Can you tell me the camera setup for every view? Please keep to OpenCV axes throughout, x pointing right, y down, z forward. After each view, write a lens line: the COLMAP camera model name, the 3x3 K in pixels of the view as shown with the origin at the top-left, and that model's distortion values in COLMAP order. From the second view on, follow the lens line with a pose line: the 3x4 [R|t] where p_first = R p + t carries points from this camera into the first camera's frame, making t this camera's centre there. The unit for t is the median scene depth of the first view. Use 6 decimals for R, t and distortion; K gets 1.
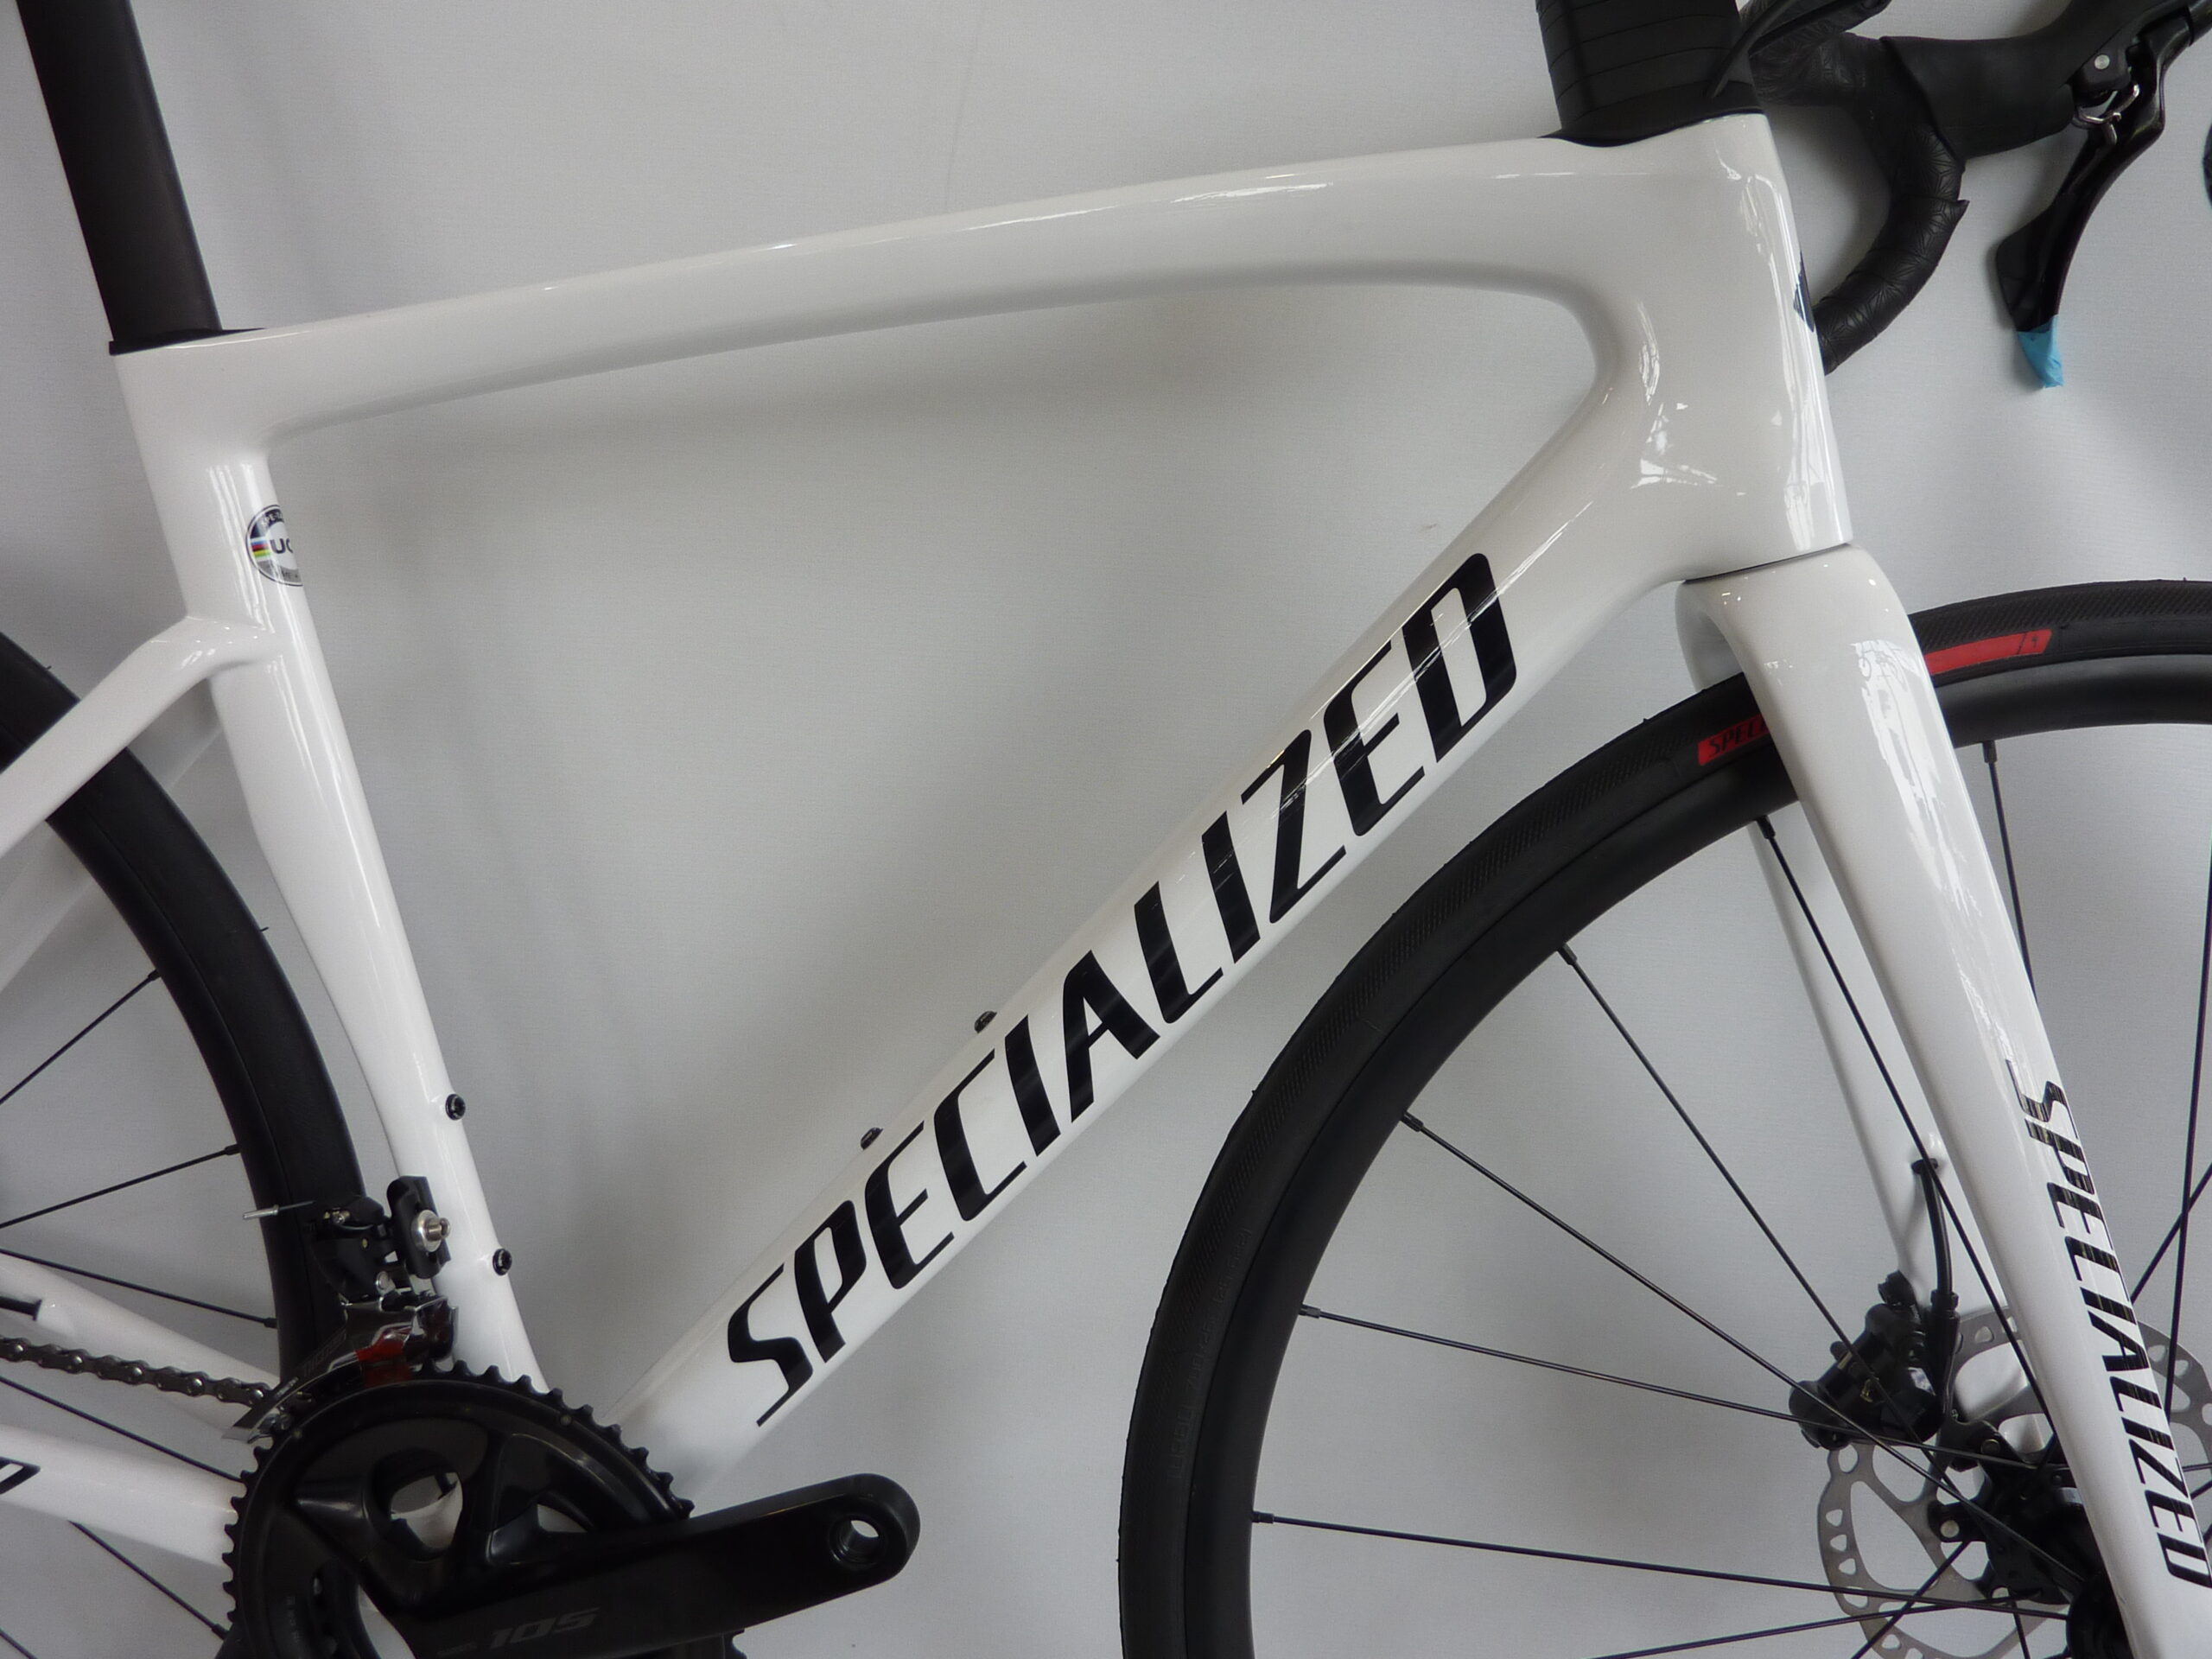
lens RADIAL K [[1616.3, 0, 1096.1], [0, 1616.3, 833.3], [0, 0, 1]] dist [-0.020969, 0.003083]
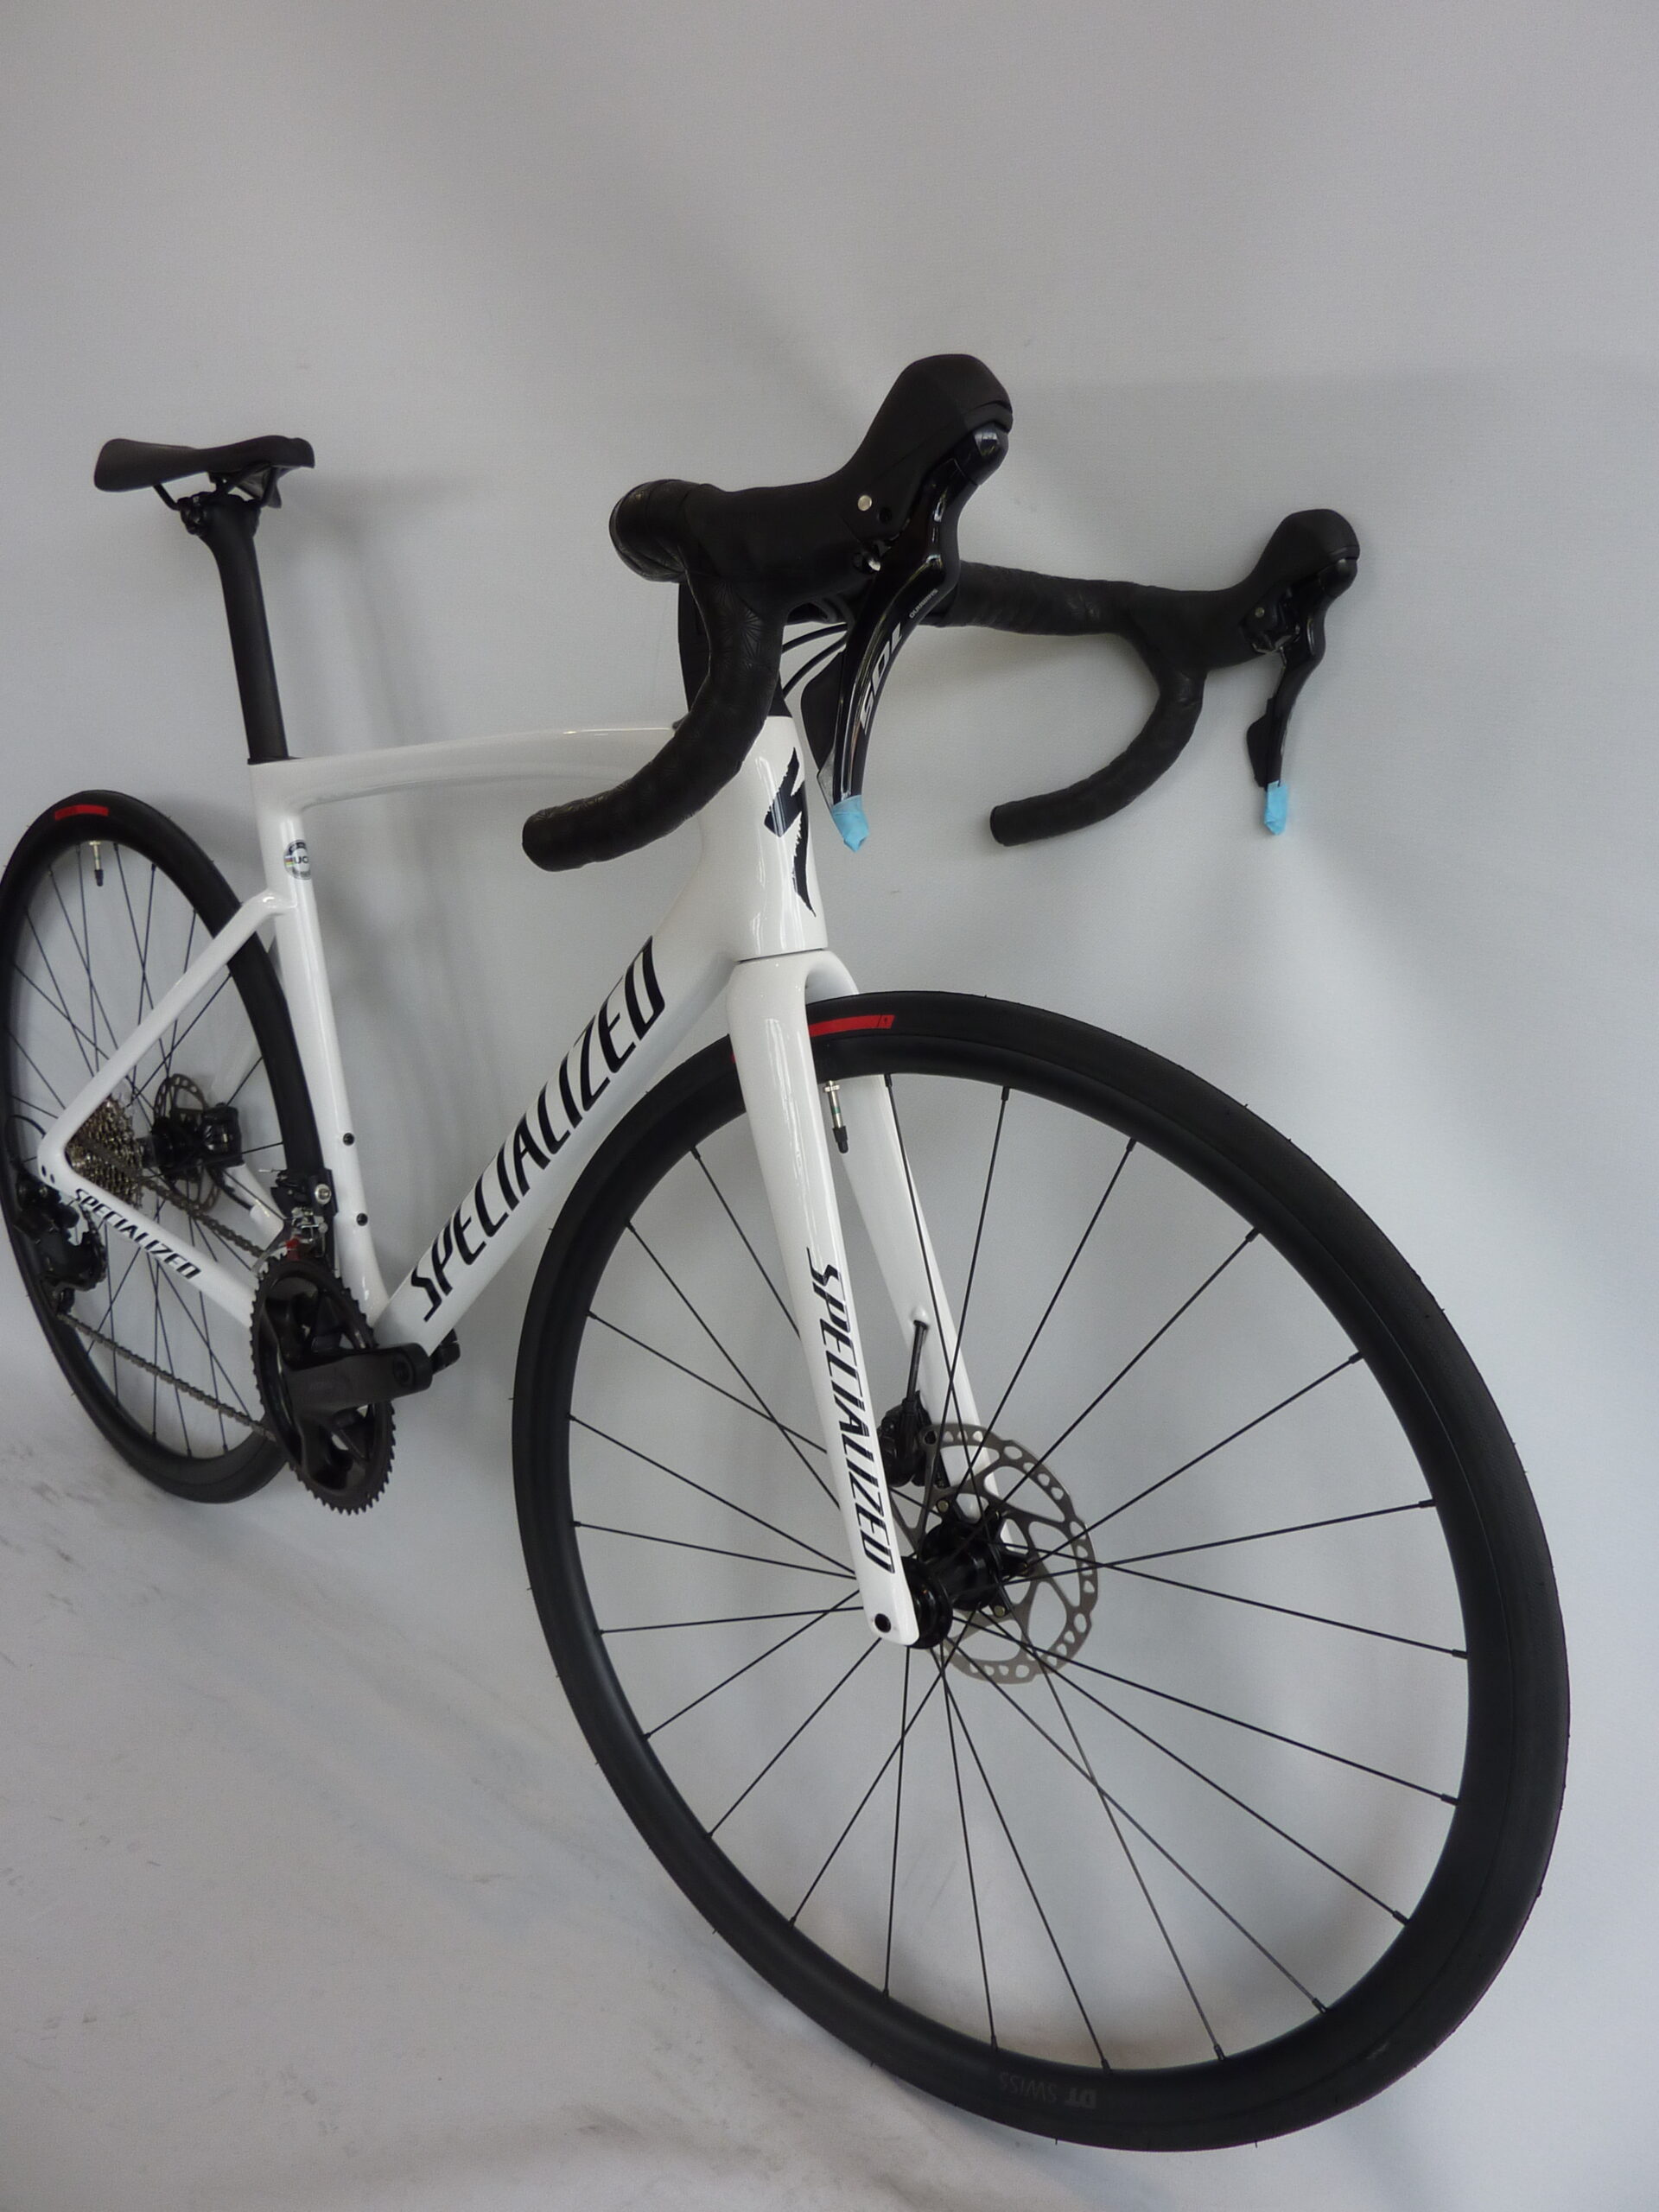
lens RADIAL K [[1616.3, 0, 837.2], [0, 1616.3, 1083.0], [0, 0, 1]] dist [-0.020969, 0.003083]
pose [[0.846231, 0.154780, -0.509840, 1.310254], [-0.123130, 0.987784, 0.095505, -0.194089], [0.518394, -0.018042, 0.854952, -0.478186]]
